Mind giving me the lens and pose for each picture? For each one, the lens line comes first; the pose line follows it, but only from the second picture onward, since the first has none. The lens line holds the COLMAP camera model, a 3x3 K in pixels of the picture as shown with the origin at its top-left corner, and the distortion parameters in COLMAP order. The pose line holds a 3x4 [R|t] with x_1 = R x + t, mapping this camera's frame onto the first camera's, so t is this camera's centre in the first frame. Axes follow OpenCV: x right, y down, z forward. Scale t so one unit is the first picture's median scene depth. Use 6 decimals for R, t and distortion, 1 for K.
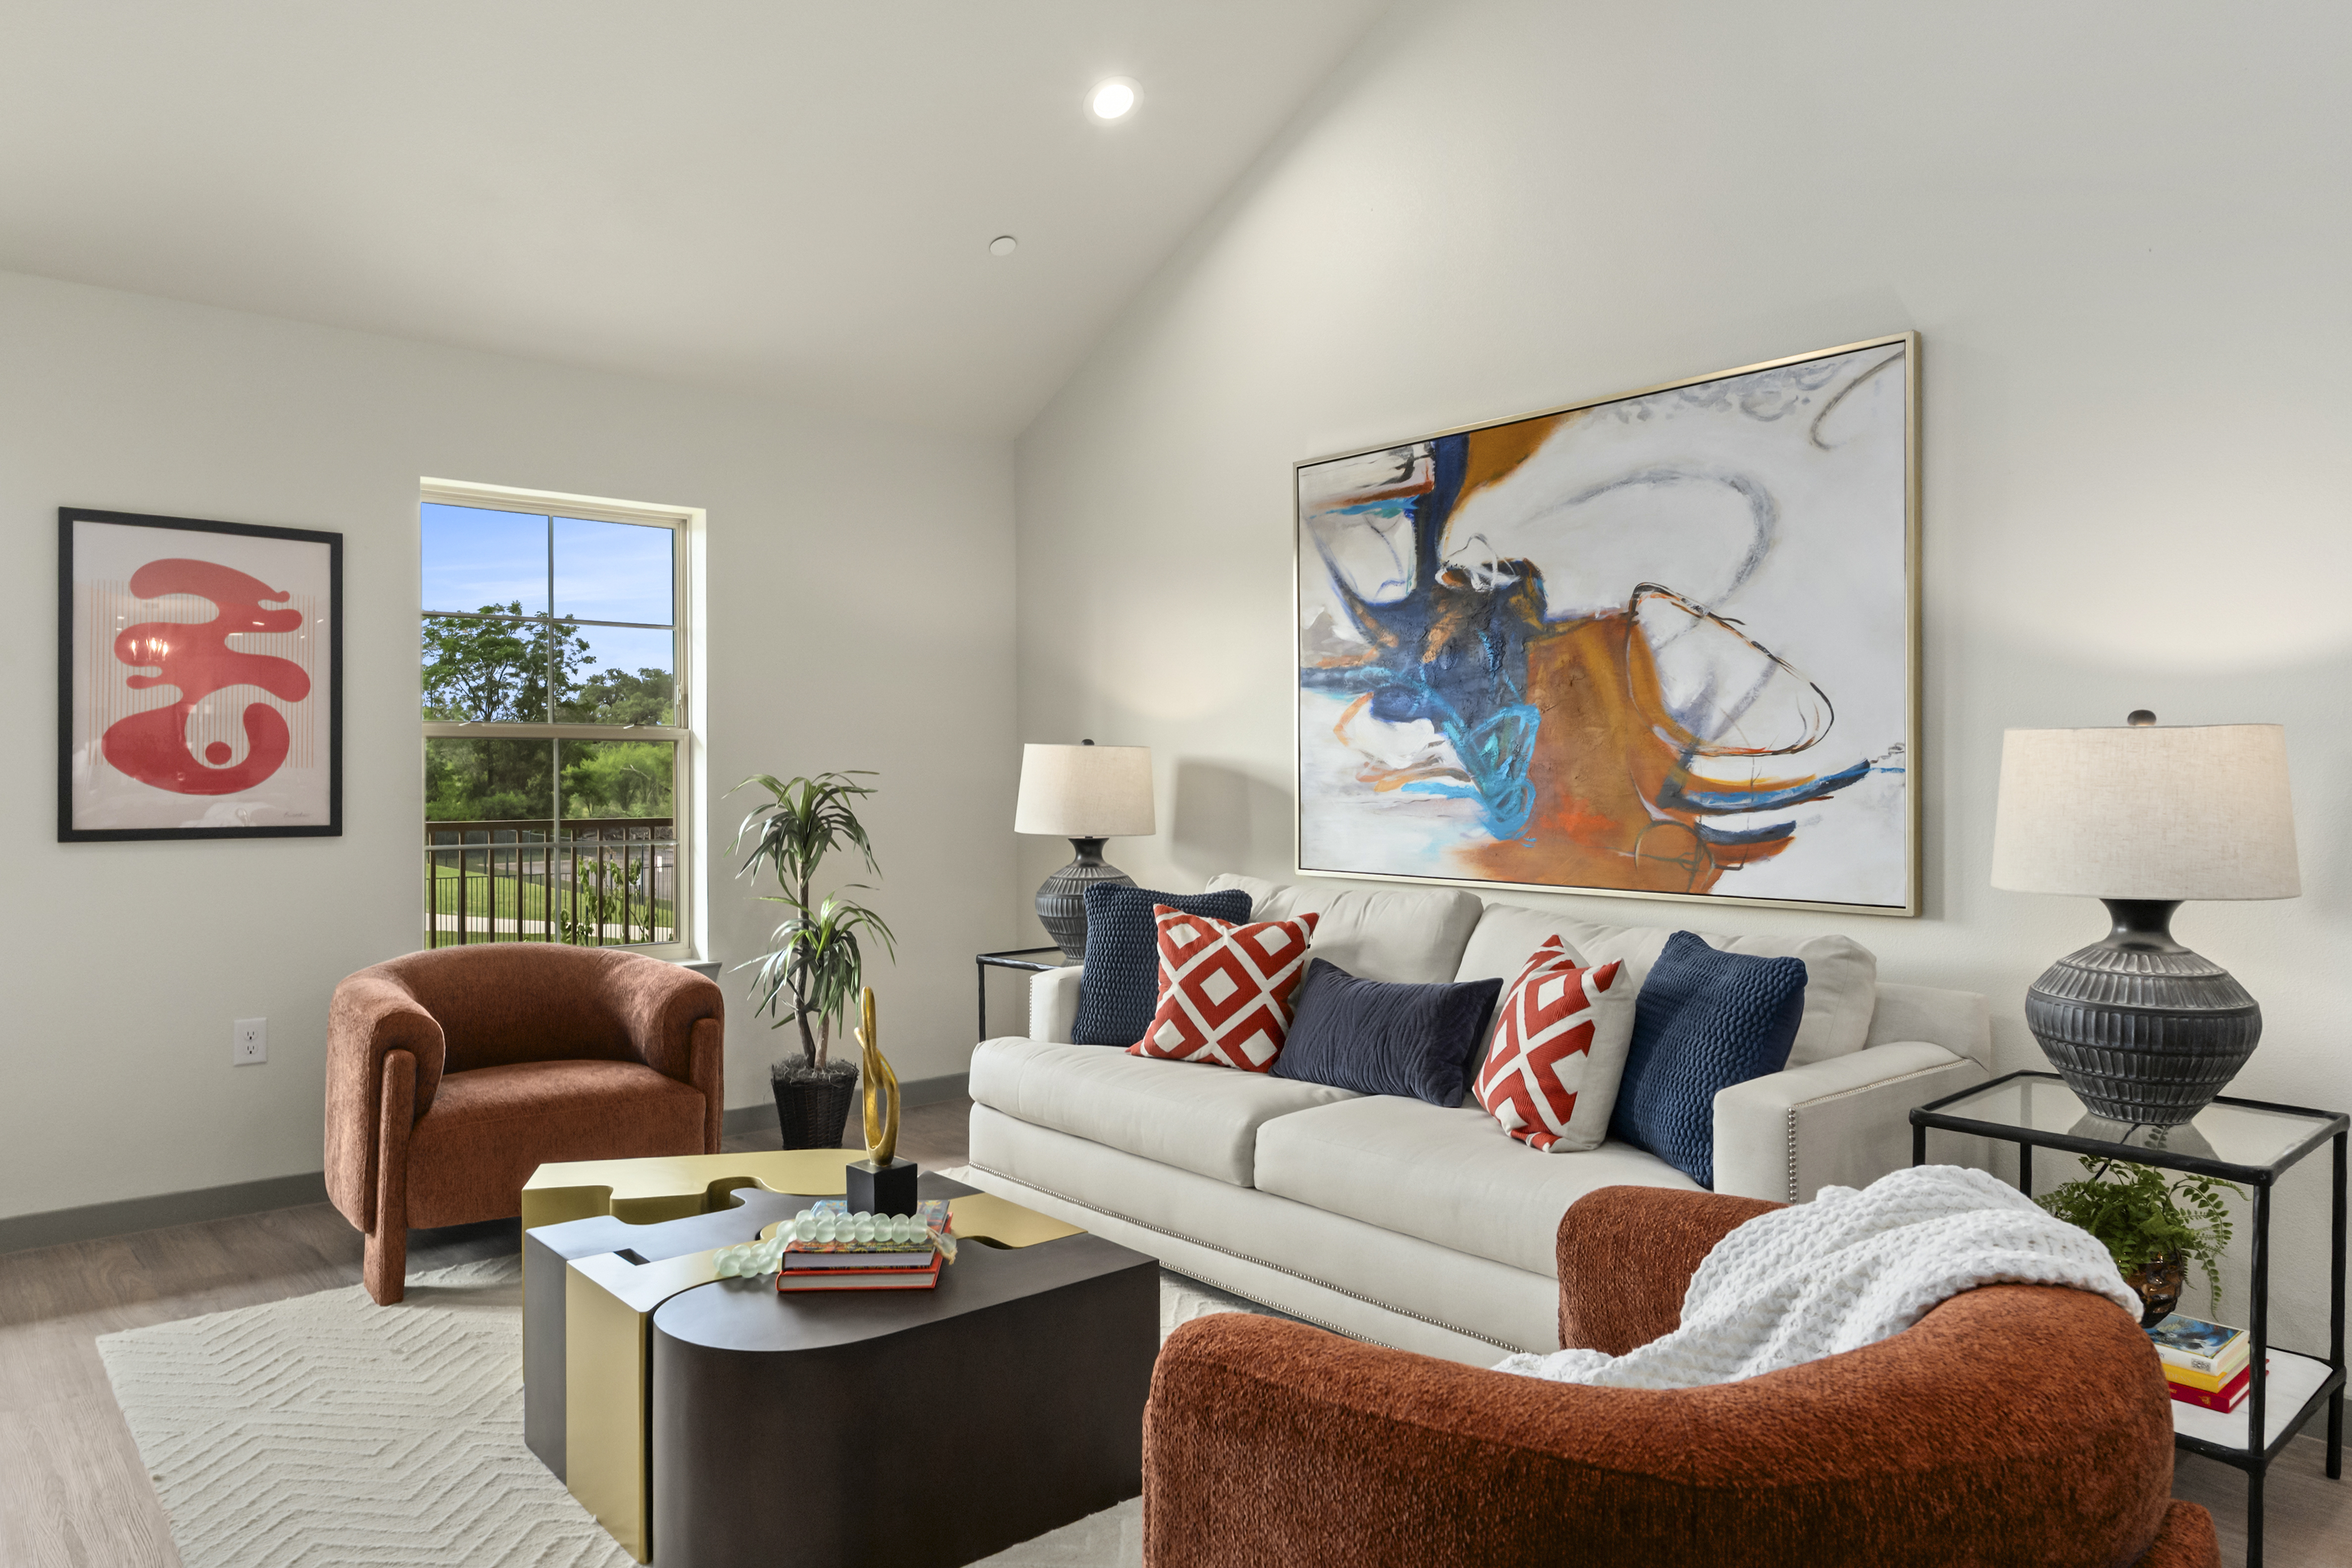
lens RADIAL K [[1535.4, 0, 1195.2], [0, 1535.4, 777.1], [0, 0, 1]] dist [-0.001600, 0.001989]
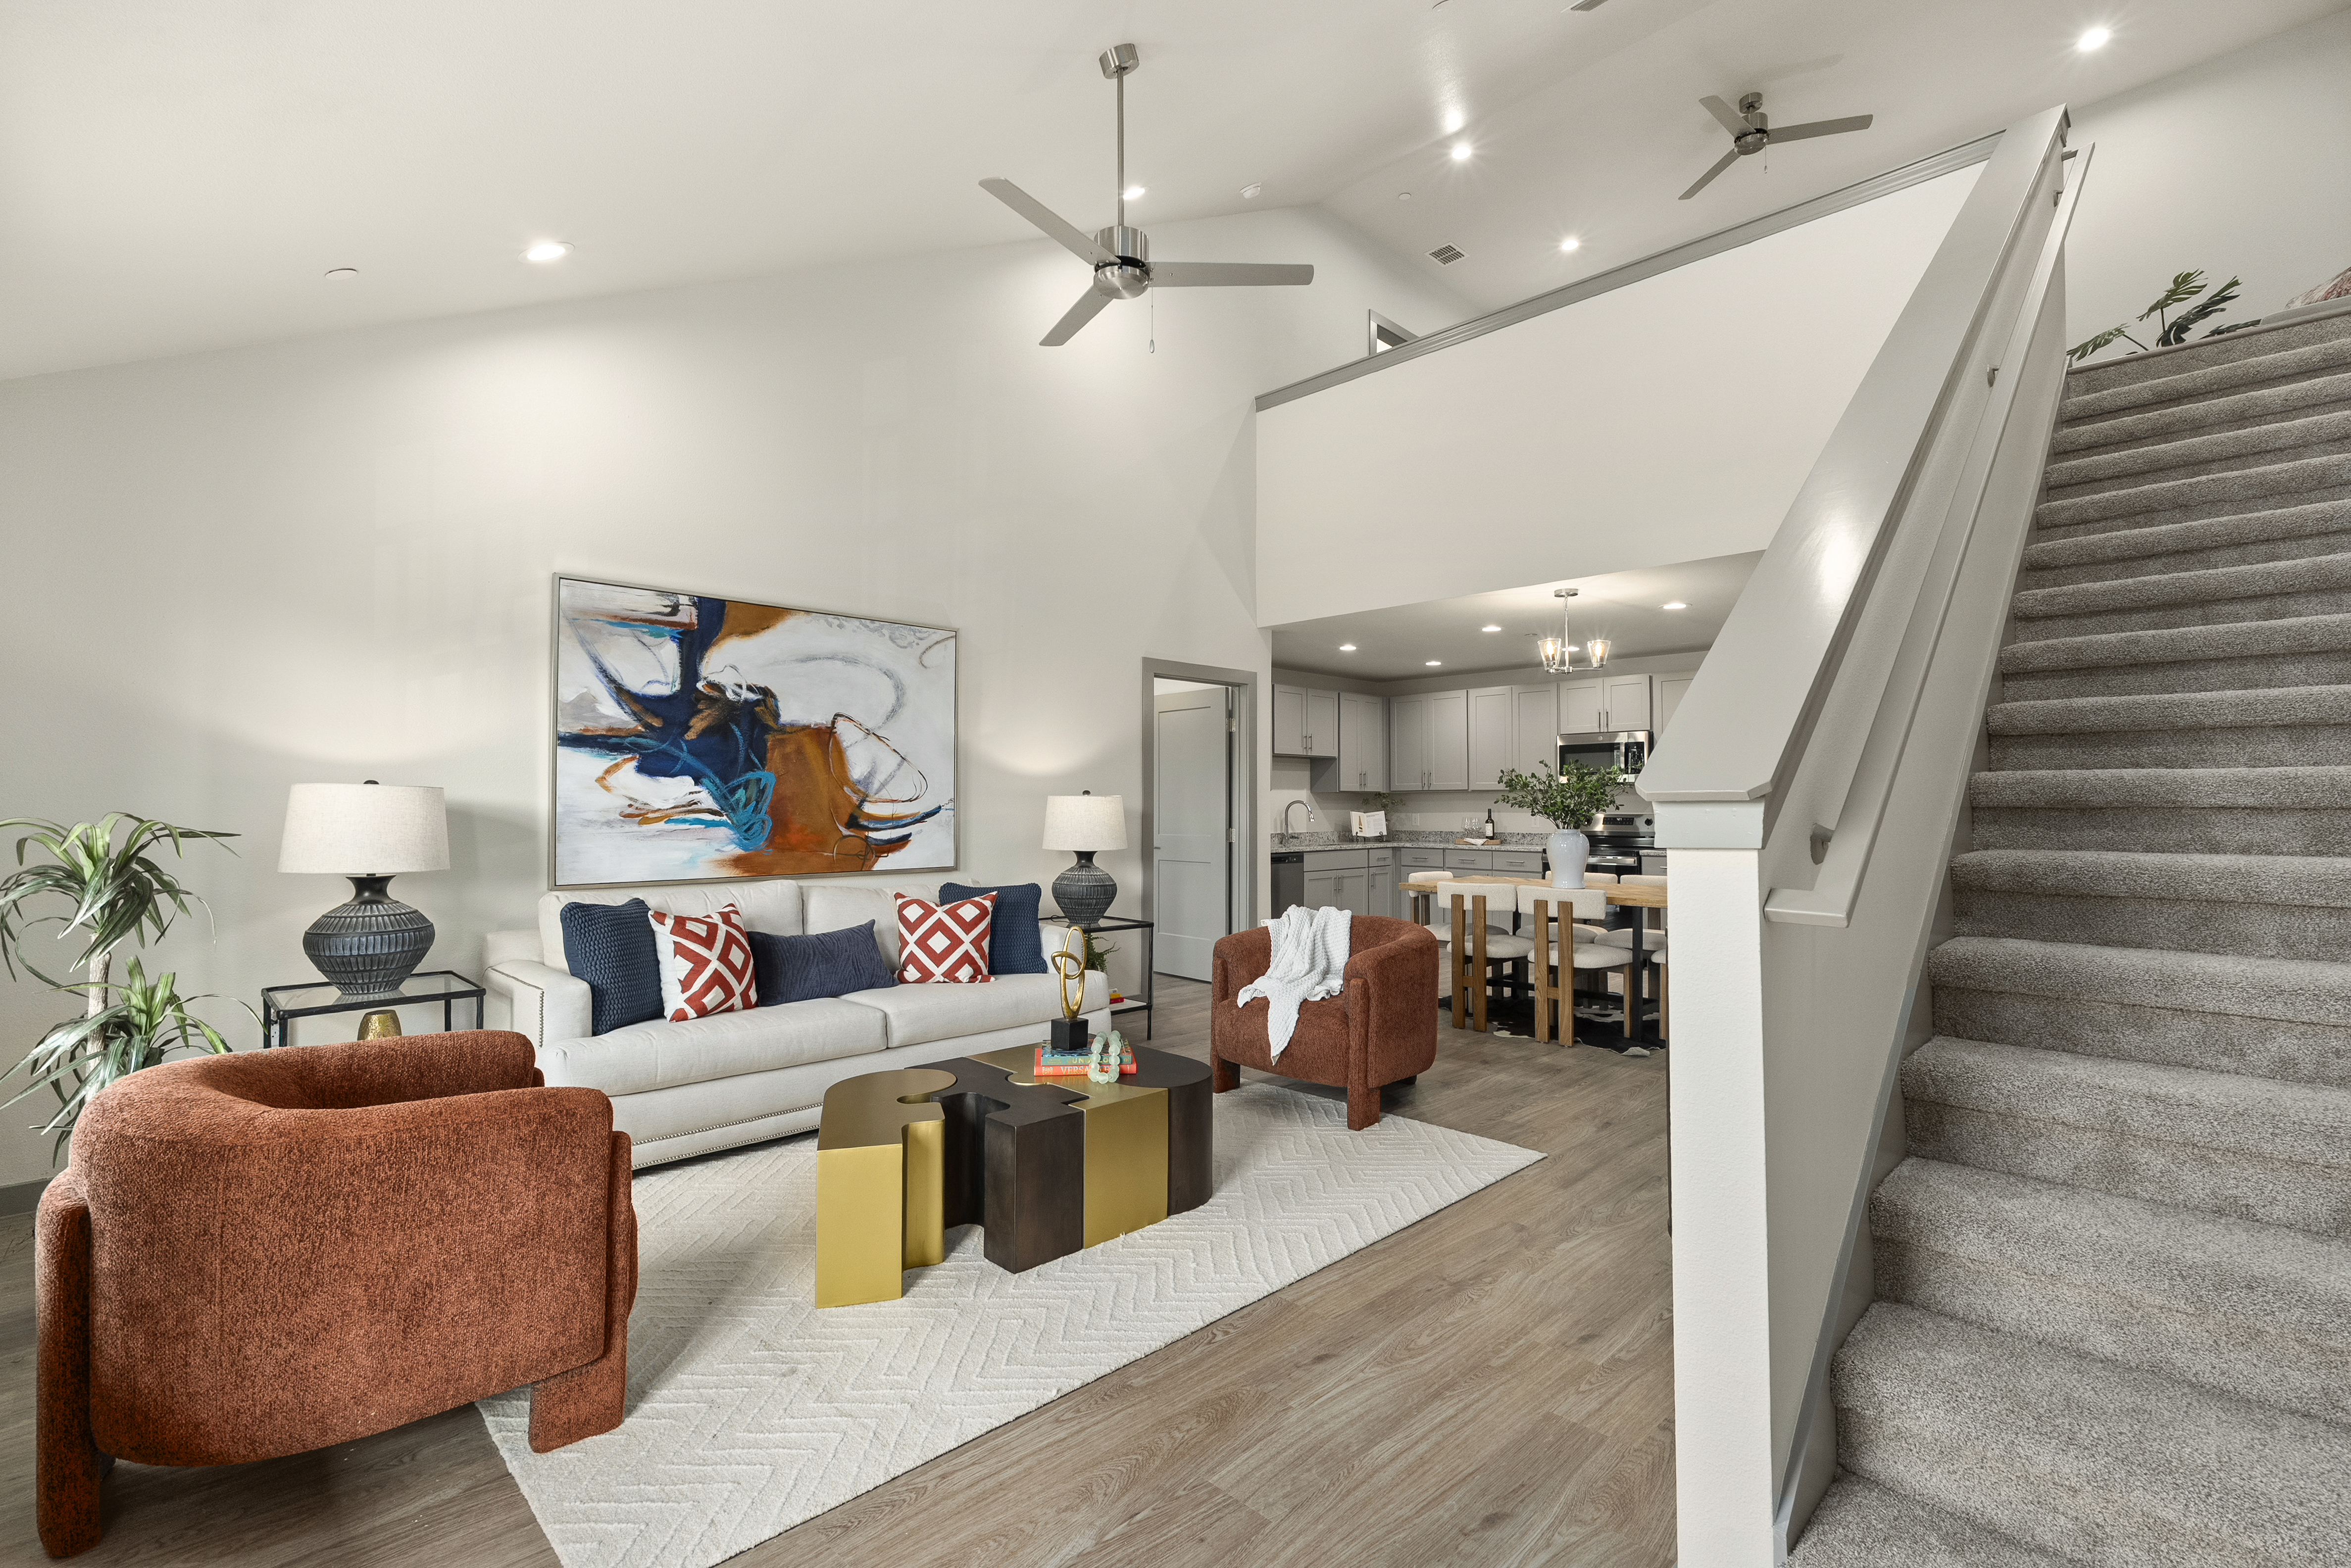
lens RADIAL K [[1045.4, 0, 1207.6], [0, 1045.4, 759.6], [0, 0, 1]] dist [-0.007139, 0.001263]
pose [[-0.082024, 0.043564, 0.995678, -0.981971], [0.002424, 0.999050, -0.043512, -0.008596], [-0.996627, -0.001156, -0.082052, 0.605787]]
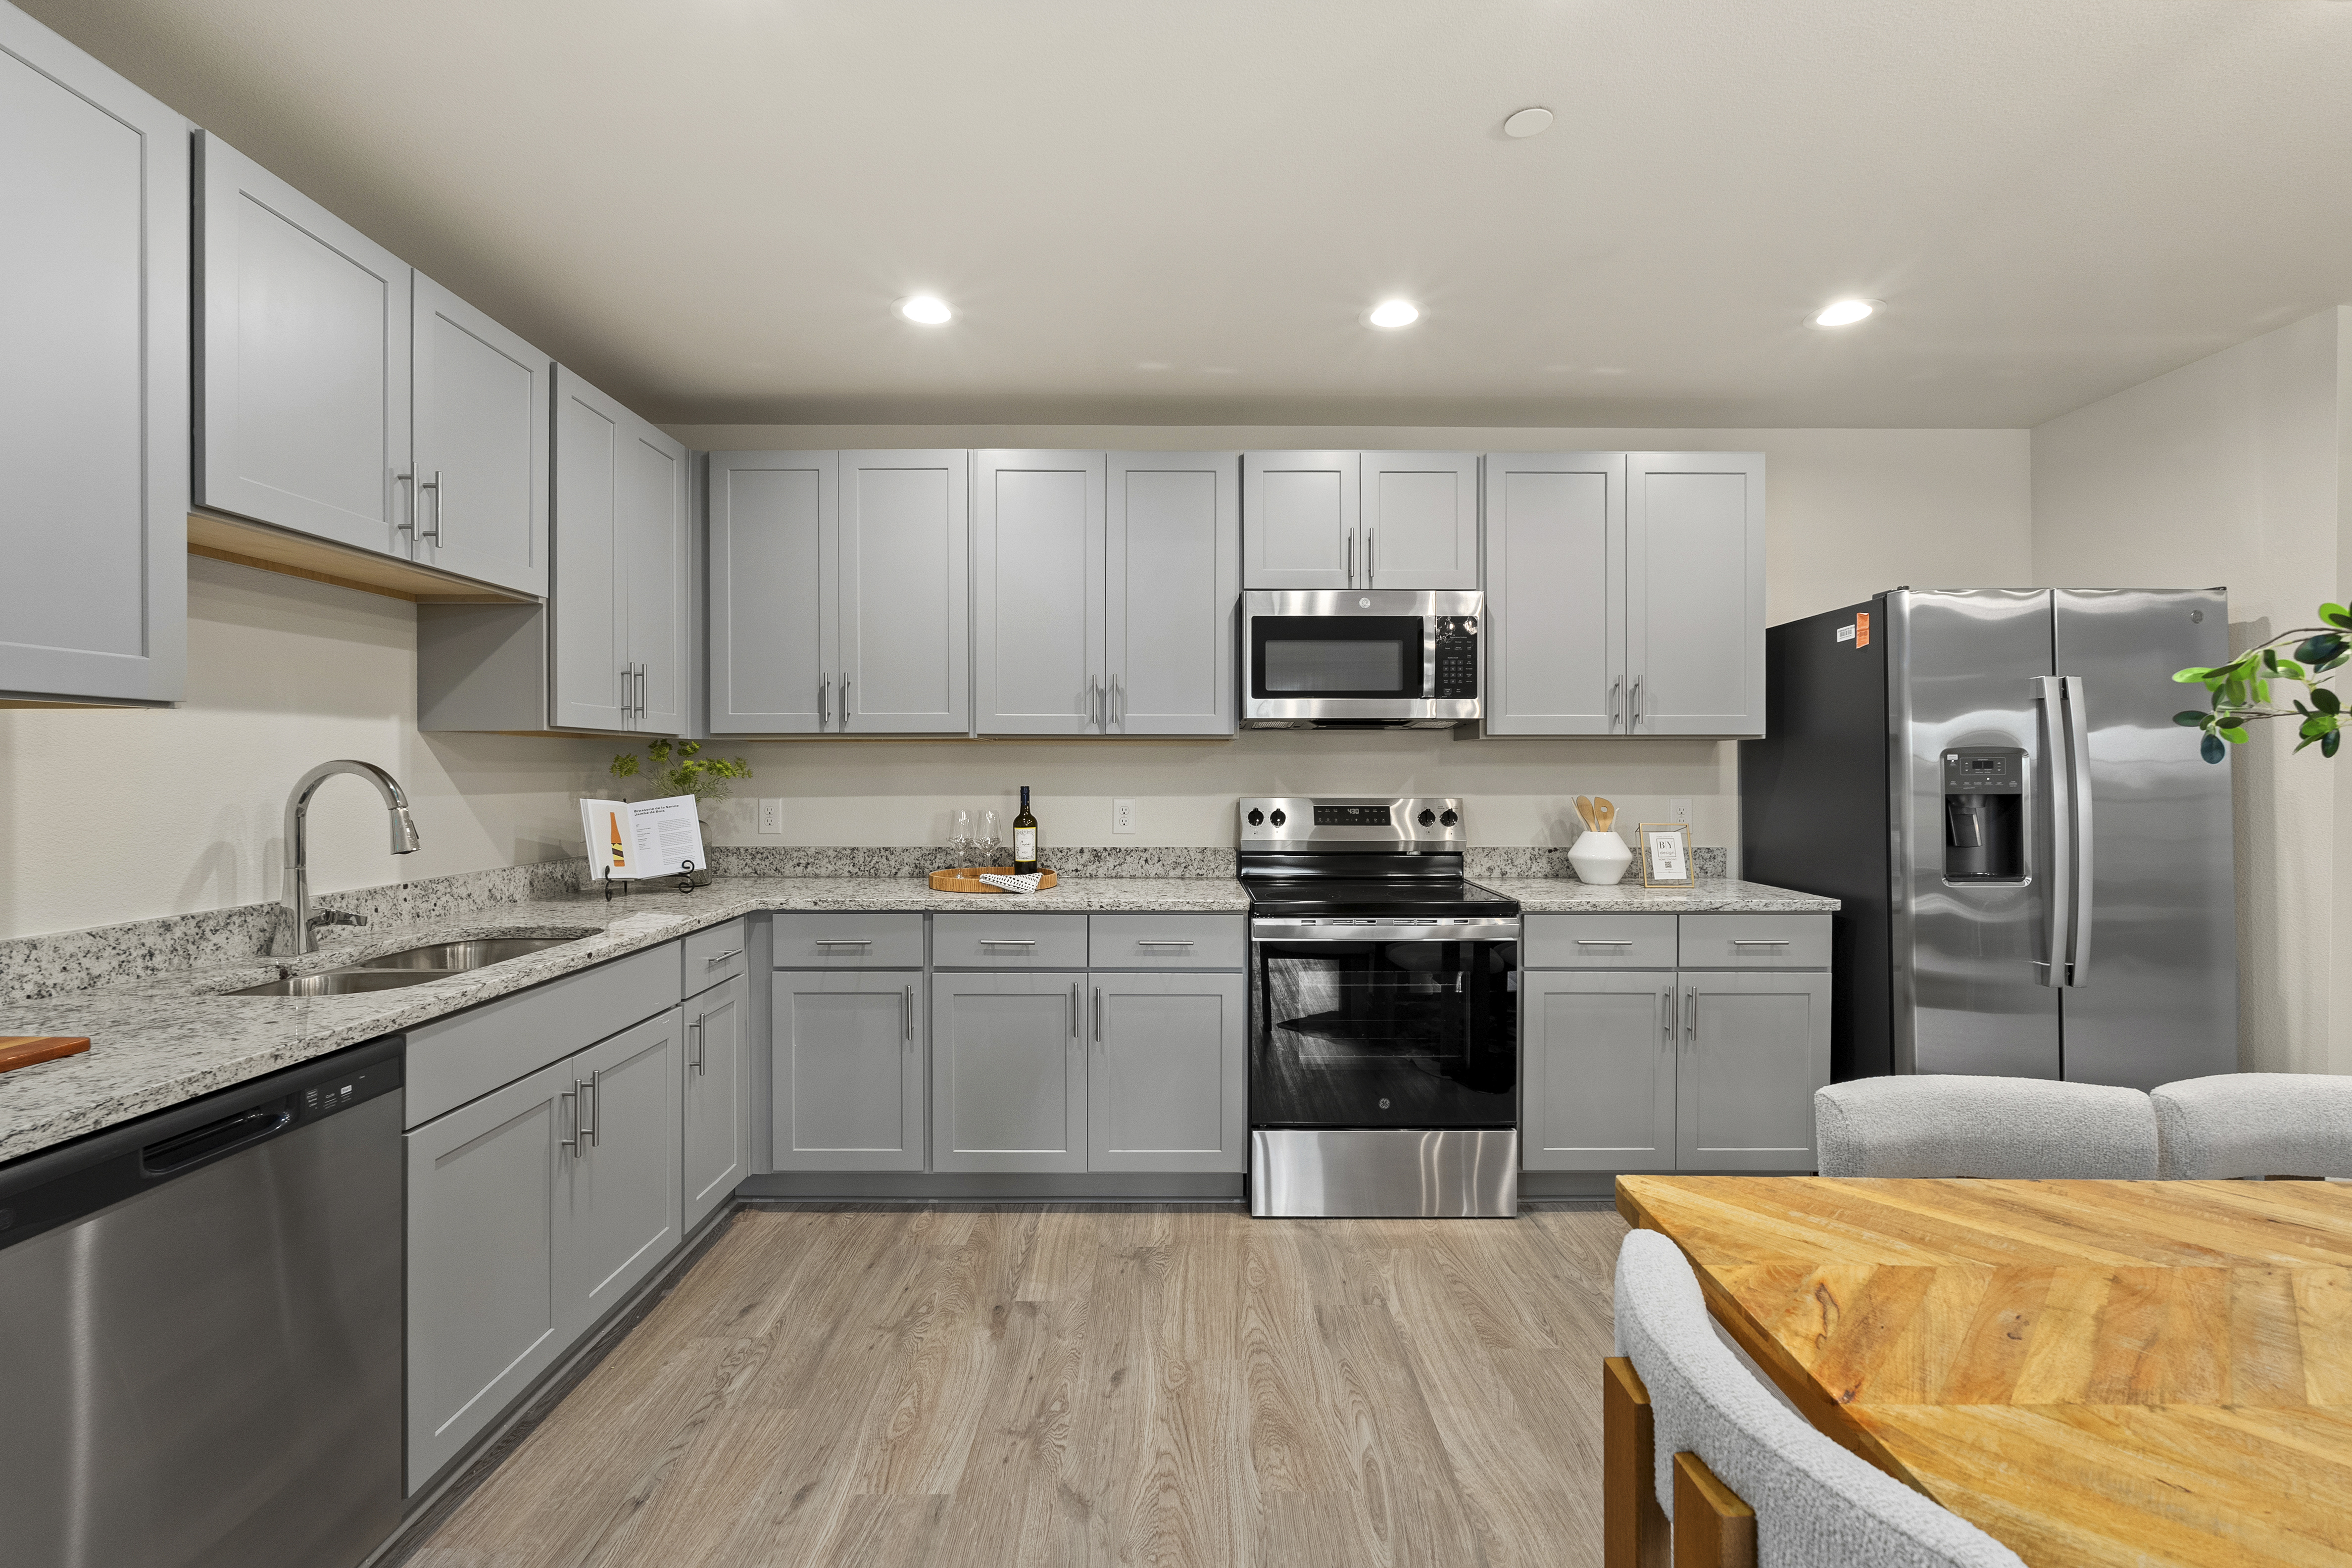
lens RADIAL K [[1045.9, 0, 1193.1], [0, 1045.9, 780.0], [0, 0, 1]] dist [-0.007139, 0.001263]
pose [[-0.759991, -0.007702, 0.649888, 0.672024], [0.000295, 0.999926, 0.012195, -0.014911], [-0.649933, 0.009460, -0.759932, 0.347274]]
